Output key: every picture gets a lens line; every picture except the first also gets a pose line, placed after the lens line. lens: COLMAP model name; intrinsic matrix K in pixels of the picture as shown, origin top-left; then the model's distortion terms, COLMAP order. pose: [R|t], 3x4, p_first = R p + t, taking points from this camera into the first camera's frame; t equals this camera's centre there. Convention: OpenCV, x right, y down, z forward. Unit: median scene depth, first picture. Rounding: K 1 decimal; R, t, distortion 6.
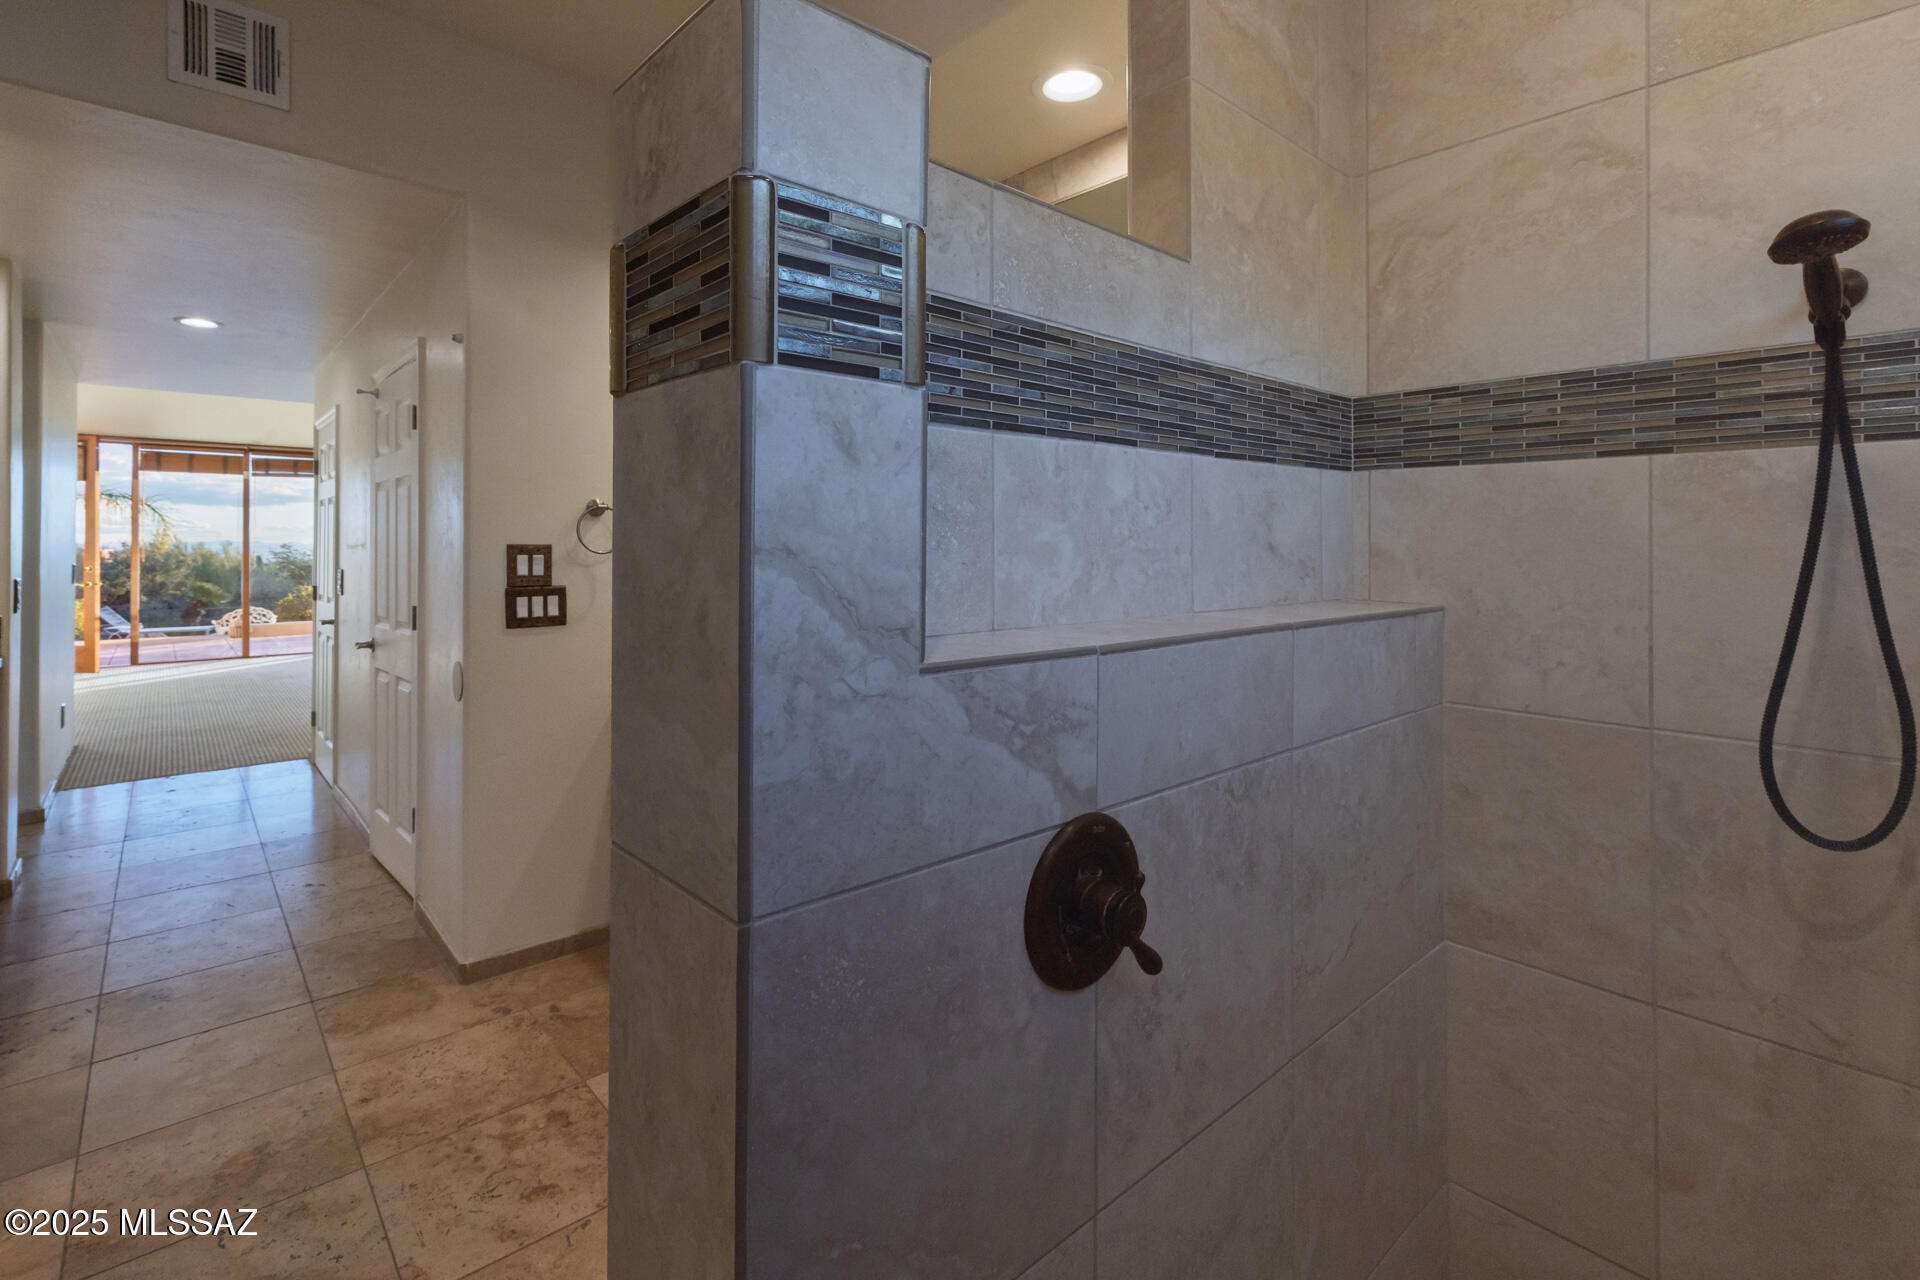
lens RADIAL K [[882.3, 0, 955.8], [0, 882.3, 544.5], [0, 0, 1]] dist [-0.000078, 0.000085]
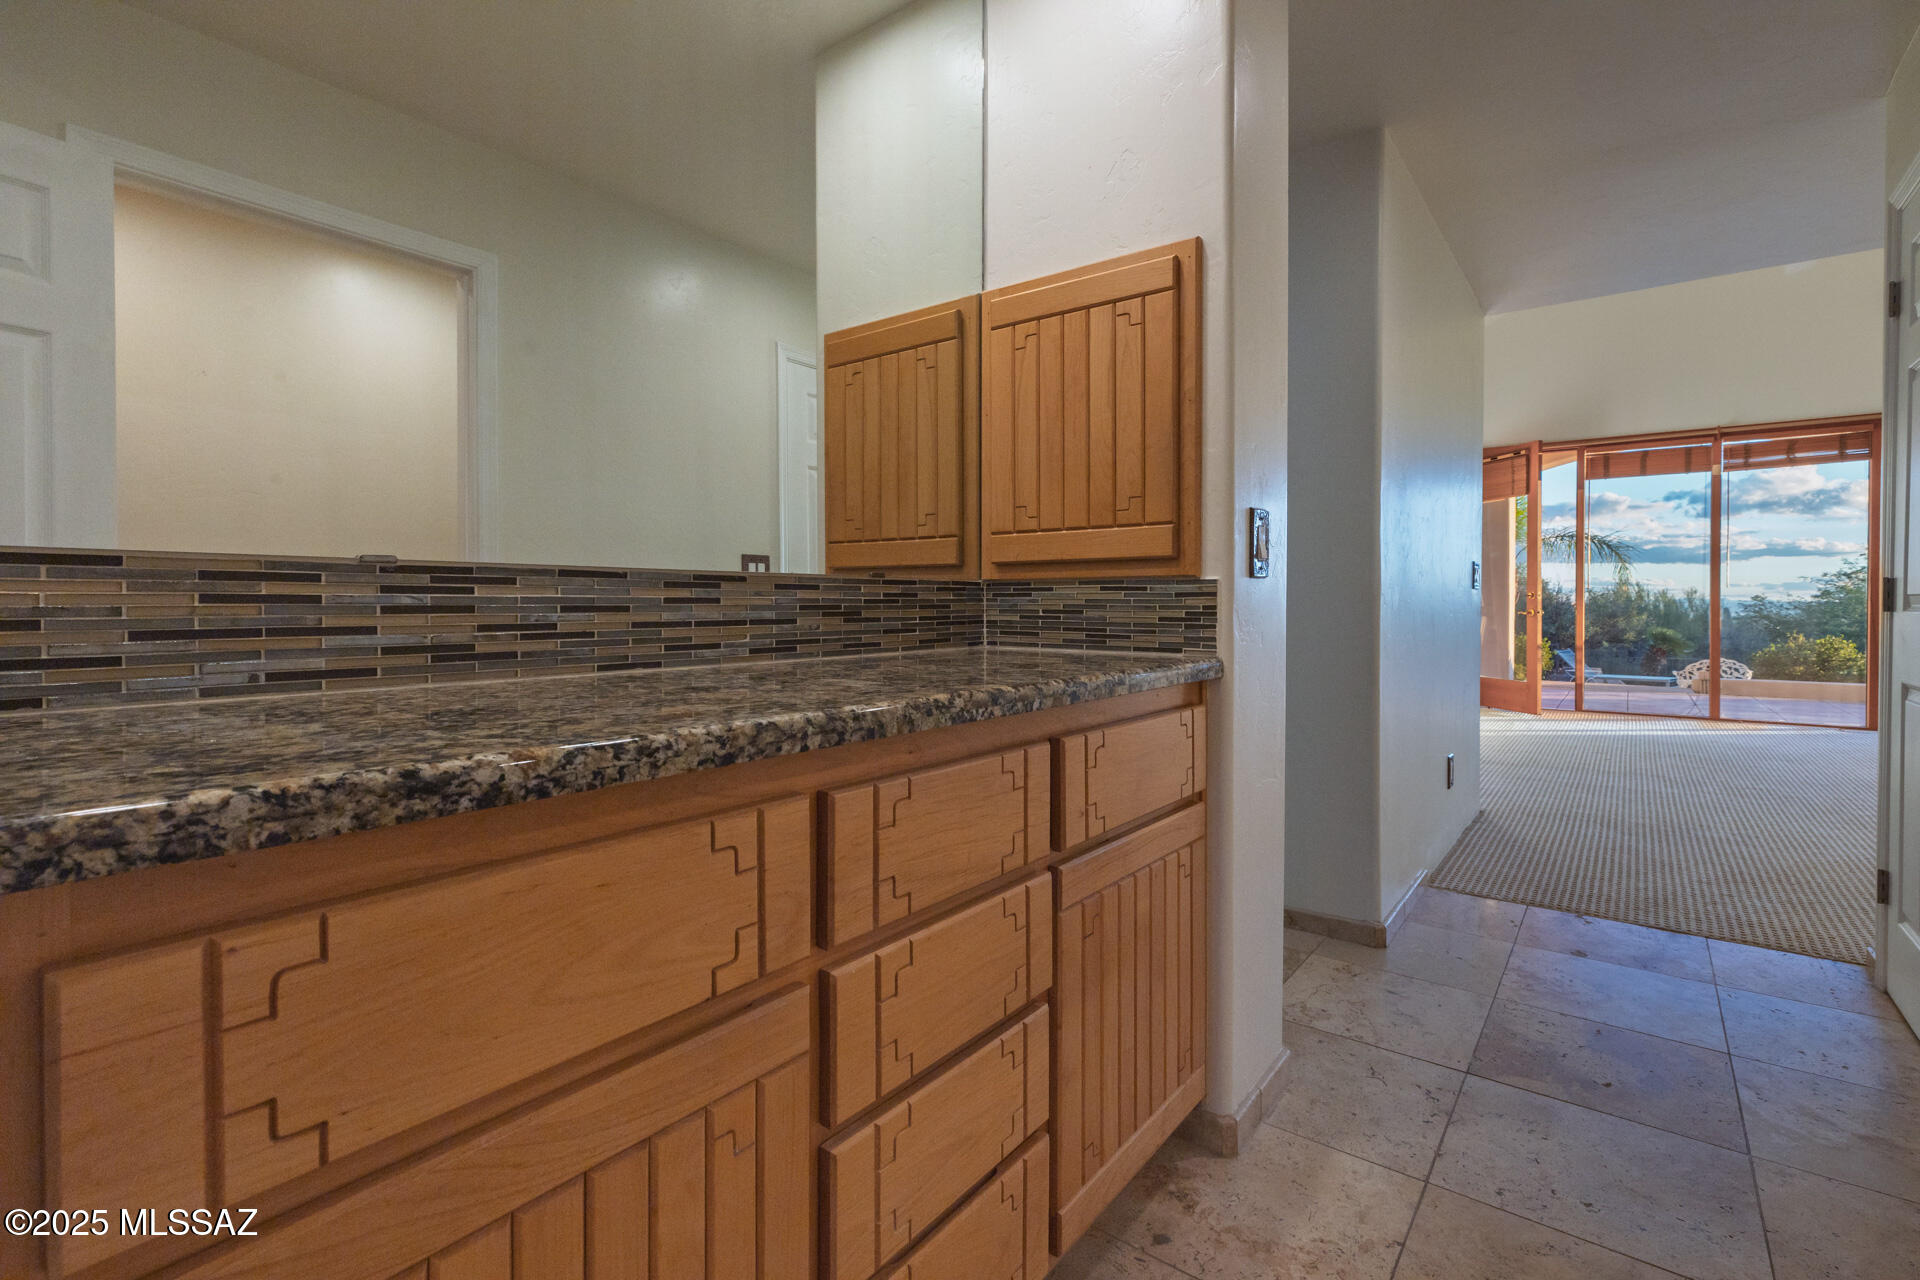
lens RADIAL K [[889.9, 0, 959.9], [0, 889.9, 607.9], [0, 0, 1]] dist [0.003348, 0.000756]
pose [[0.191905, 0.006073, -0.981395, -0.199865], [0.000799, 0.999980, 0.006345, 0.030285], [0.981413, -0.002002, 0.191896, 0.245115]]
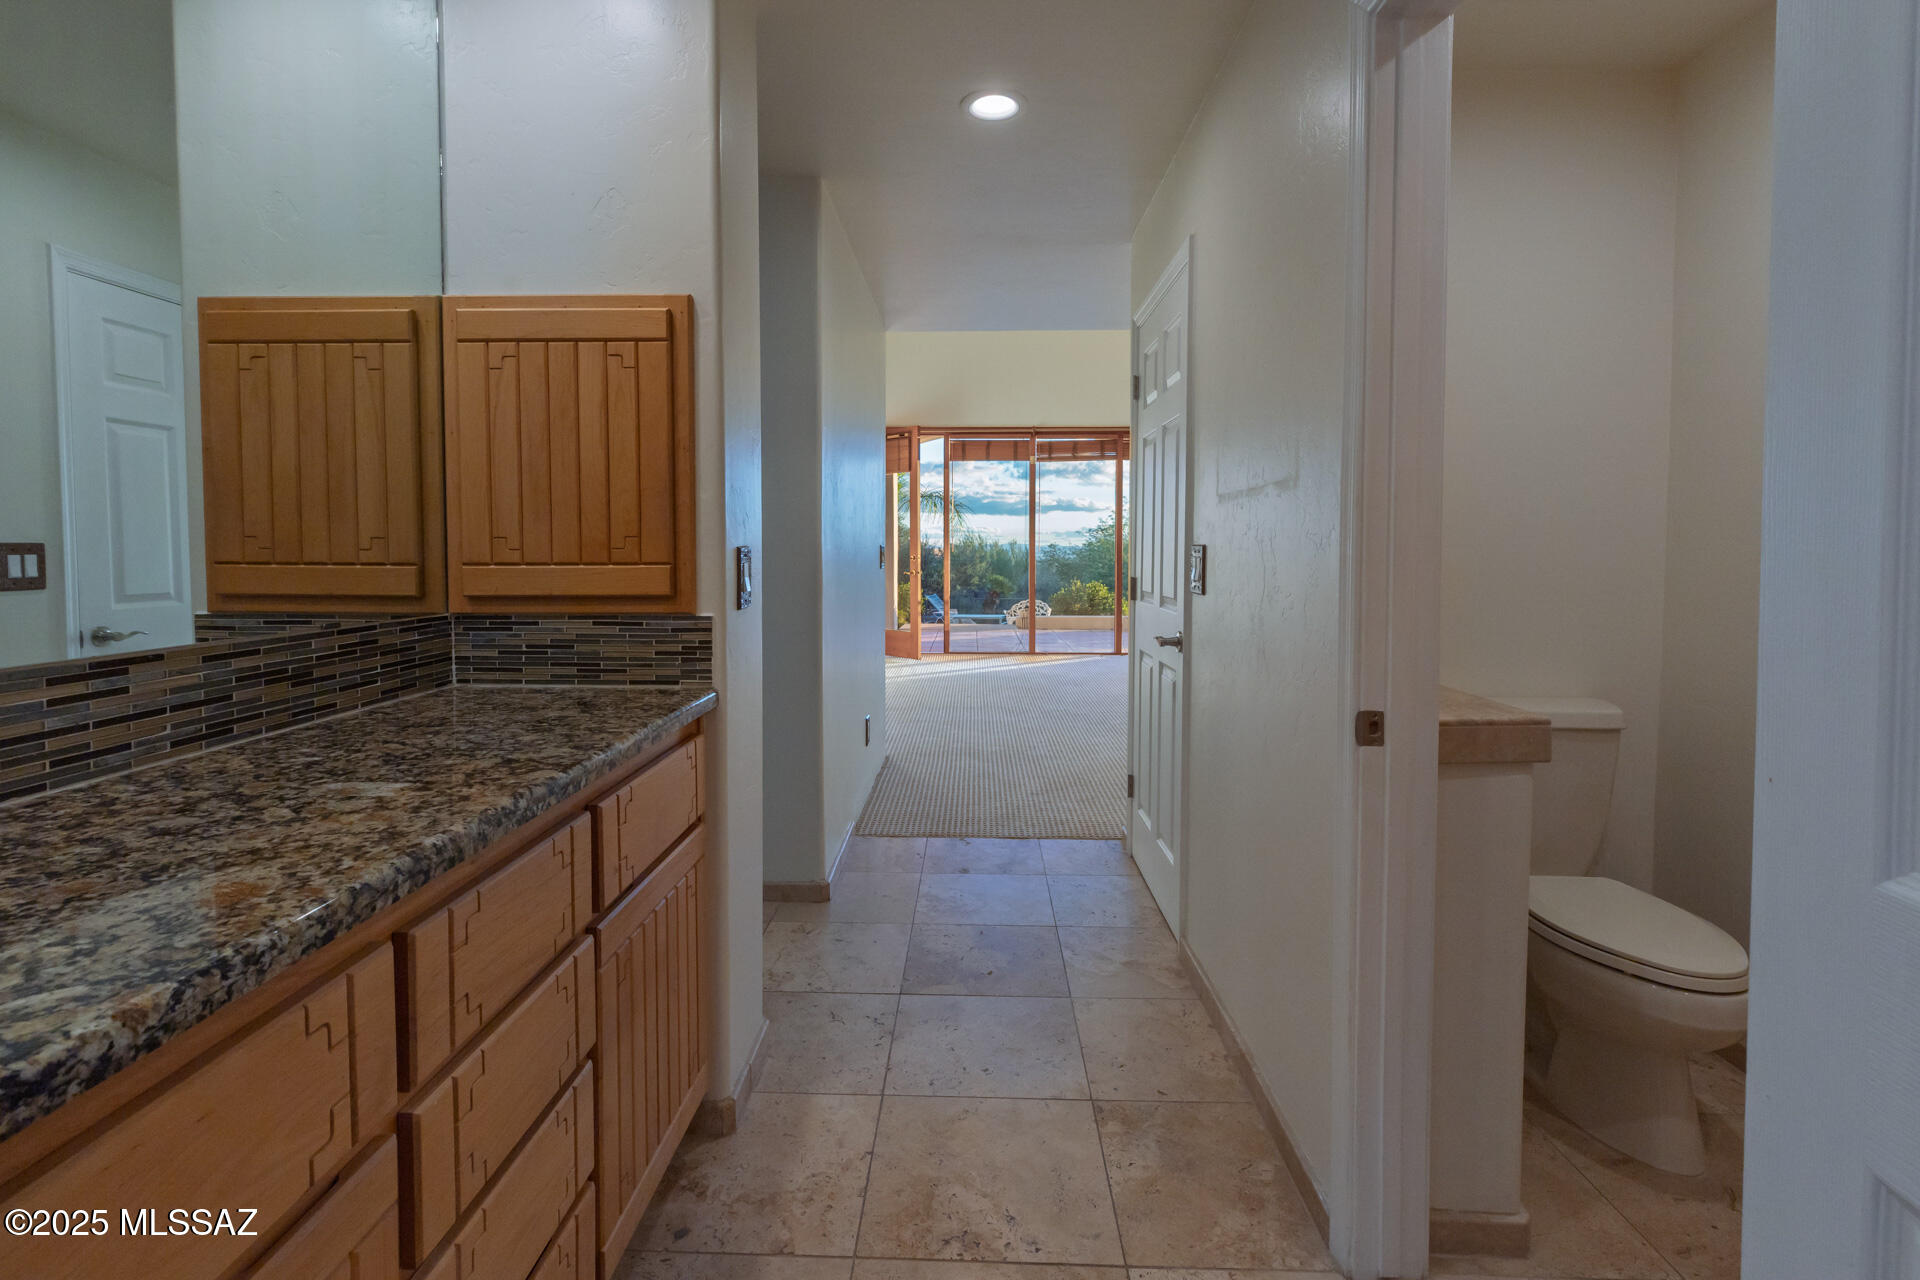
lens RADIAL K [[924.4, 0, 956.3], [0, 924.4, 574.0], [0, 0, 1]] dist [0.003333, -0.000100]
pose [[0.731248, 0.019835, -0.681823, -0.189817], [0.001279, 0.999536, 0.030449, 0.012627], [0.682110, -0.023138, 0.730883, 0.221869]]
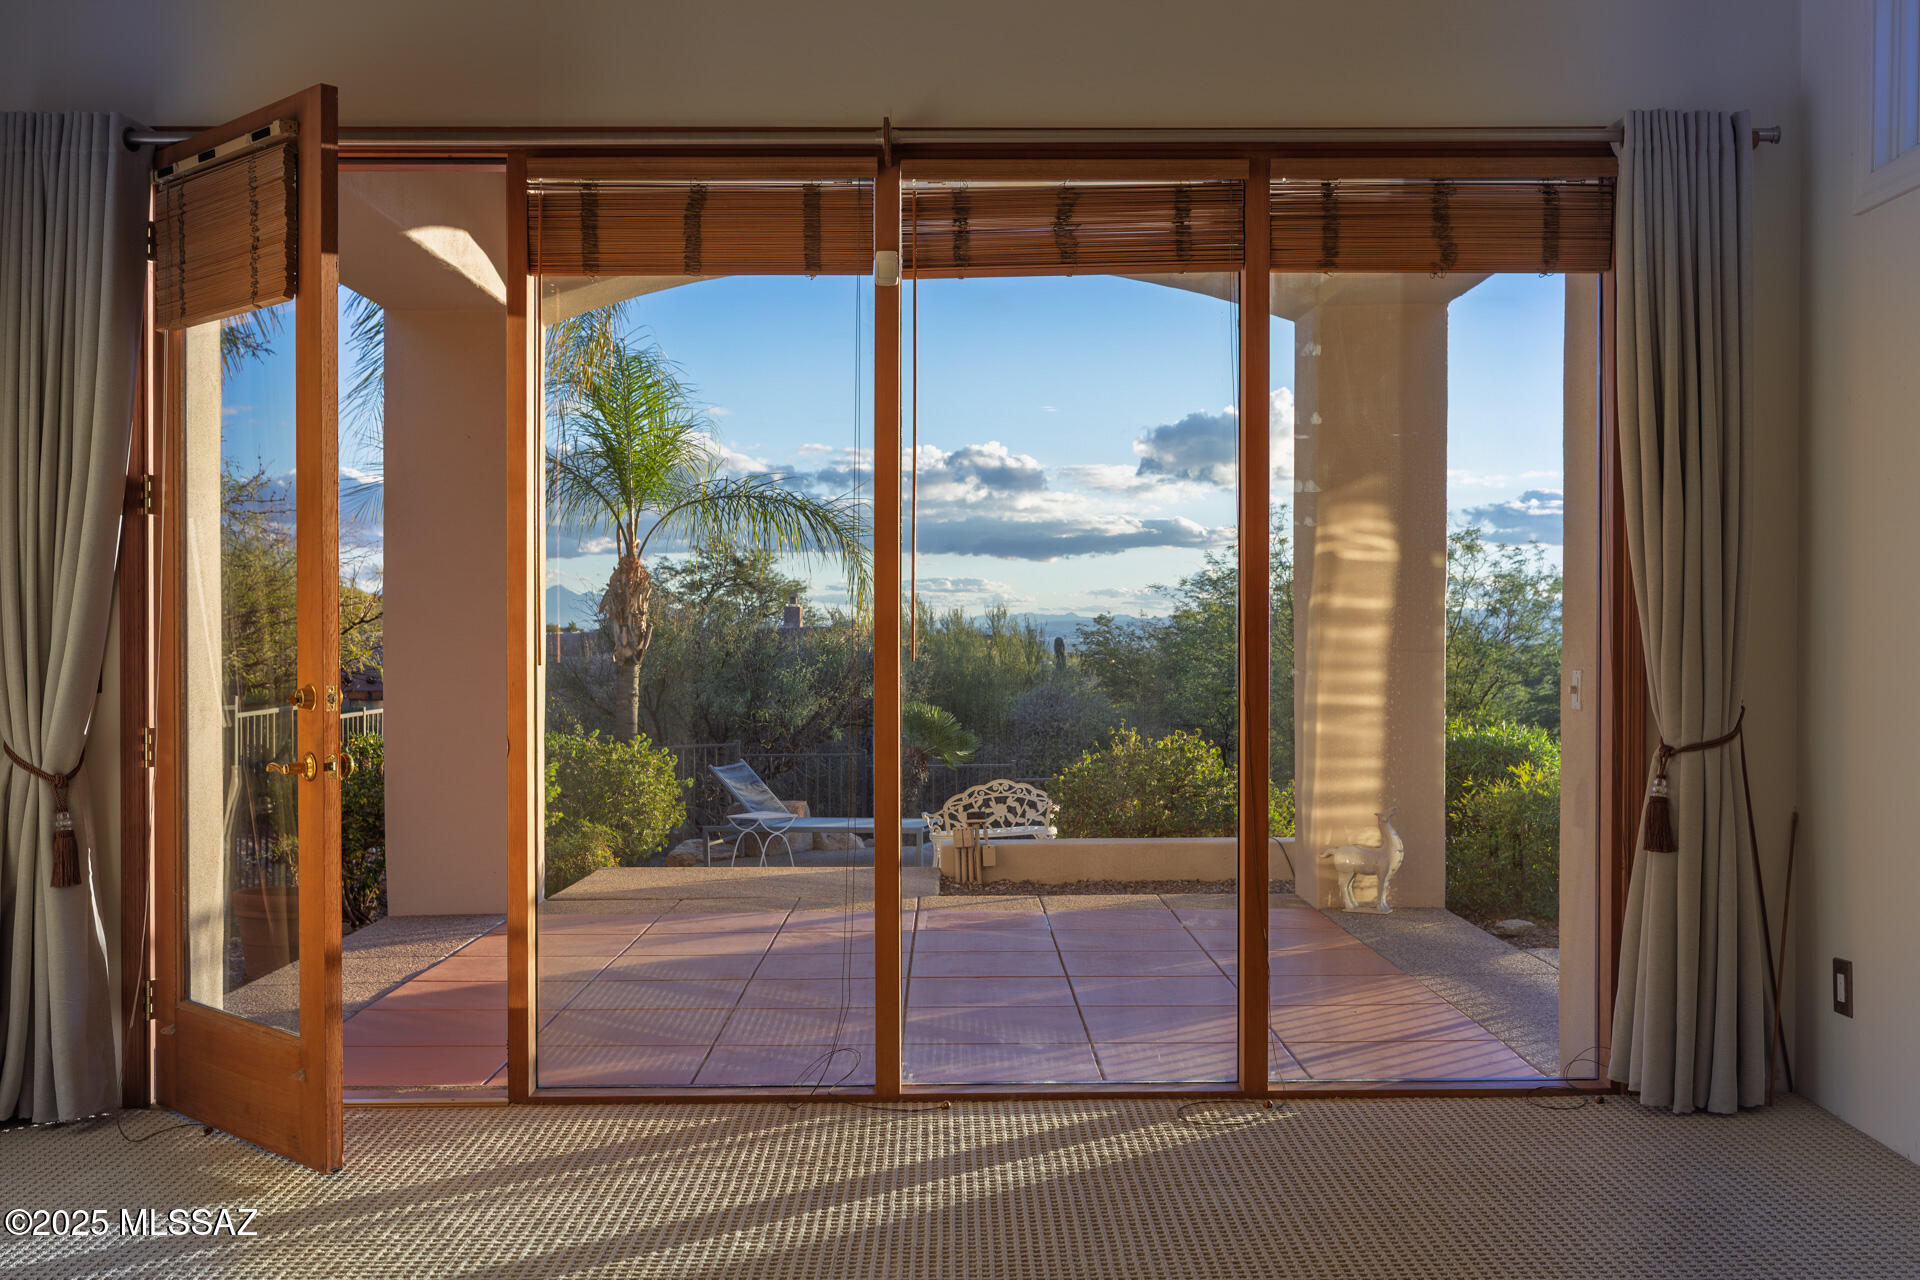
lens RADIAL K [[1921.6, 0, 960.0], [0, 1921.6, 640.0], [0, 0, 1]] dist [-0.003194, -0.002550]
pose [[0.747346, 0.003508, -0.664426, -0.474263], [0.004541, 0.999936, 0.010387, 0.008499], [0.664420, -0.010779, 0.747282, 0.657240]]
